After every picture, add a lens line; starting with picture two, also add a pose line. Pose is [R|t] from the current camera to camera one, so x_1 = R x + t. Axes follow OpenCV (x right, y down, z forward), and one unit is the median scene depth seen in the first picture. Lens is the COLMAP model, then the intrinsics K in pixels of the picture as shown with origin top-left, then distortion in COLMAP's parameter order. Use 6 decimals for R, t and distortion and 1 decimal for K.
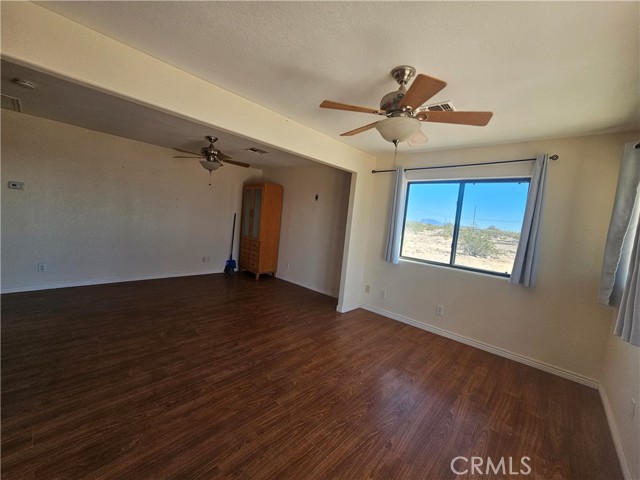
lens RADIAL K [[256.2, 0, 319.9], [0, 256.2, 235.8], [0, 0, 1]] dist [-0.000205, 0.000082]
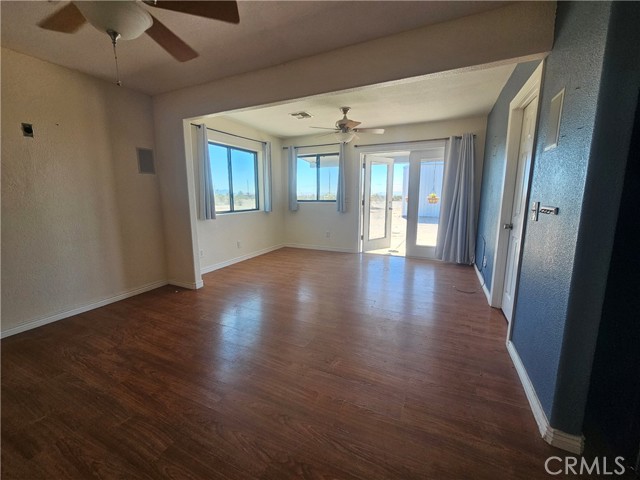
lens RADIAL K [[256.2, 0, 319.9], [0, 256.2, 235.8], [0, 0, 1]] dist [-0.000205, 0.000082]
pose [[-0.292076, -0.219606, 0.930841, -0.918787], [0.076271, 0.964832, 0.251558, -0.064238], [-0.953349, 0.144470, -0.265055, 0.960489]]
